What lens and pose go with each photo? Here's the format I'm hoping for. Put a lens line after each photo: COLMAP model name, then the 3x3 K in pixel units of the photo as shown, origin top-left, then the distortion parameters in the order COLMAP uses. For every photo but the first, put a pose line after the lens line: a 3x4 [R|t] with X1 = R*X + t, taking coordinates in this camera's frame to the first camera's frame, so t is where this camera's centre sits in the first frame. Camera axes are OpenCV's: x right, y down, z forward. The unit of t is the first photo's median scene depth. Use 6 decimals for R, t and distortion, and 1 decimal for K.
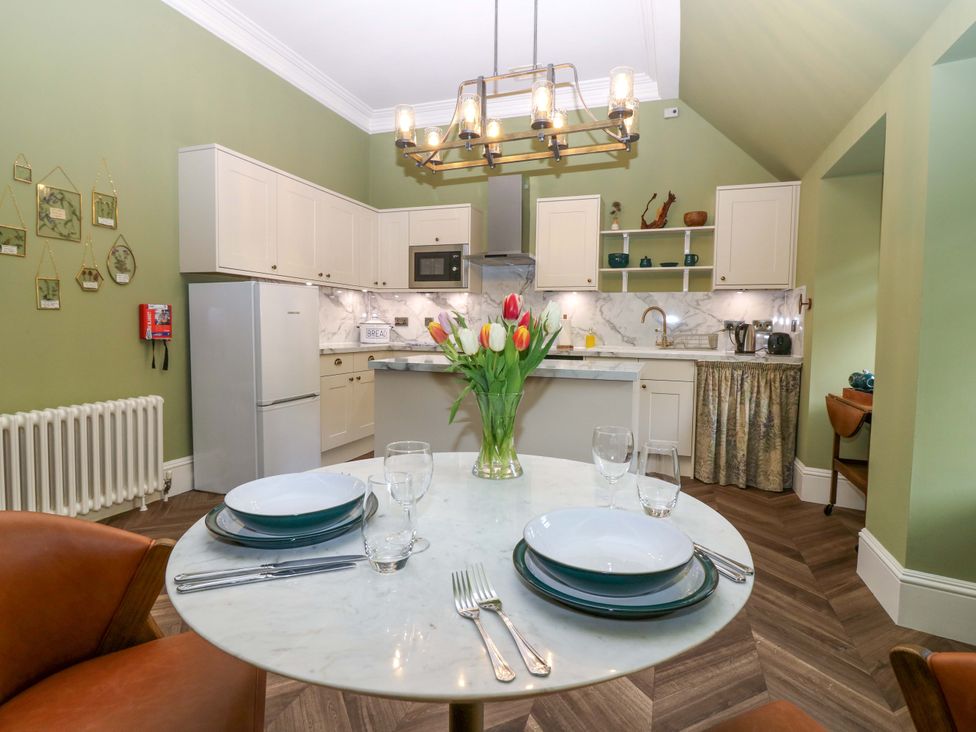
lens RADIAL K [[514.5, 0, 491.2], [0, 514.5, 353.7], [0, 0, 1]] dist [0.000329, -0.016963]
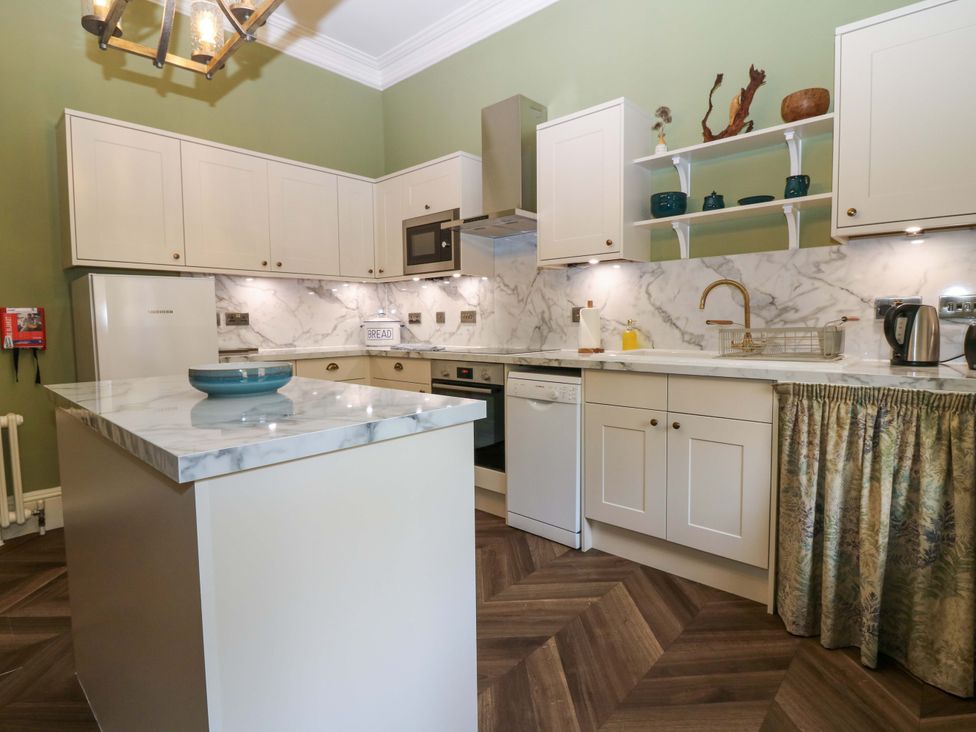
lens RADIAL K [[509.2, 0, 490.5], [0, 509.2, 355.2], [0, 0, 1]] dist [0.001320, -0.012409]
pose [[0.921140, 0.000415, -0.389231, 0.296384], [0.004585, 0.999918, 0.011917, -0.016991], [0.389204, -0.012762, 0.921063, 0.386850]]
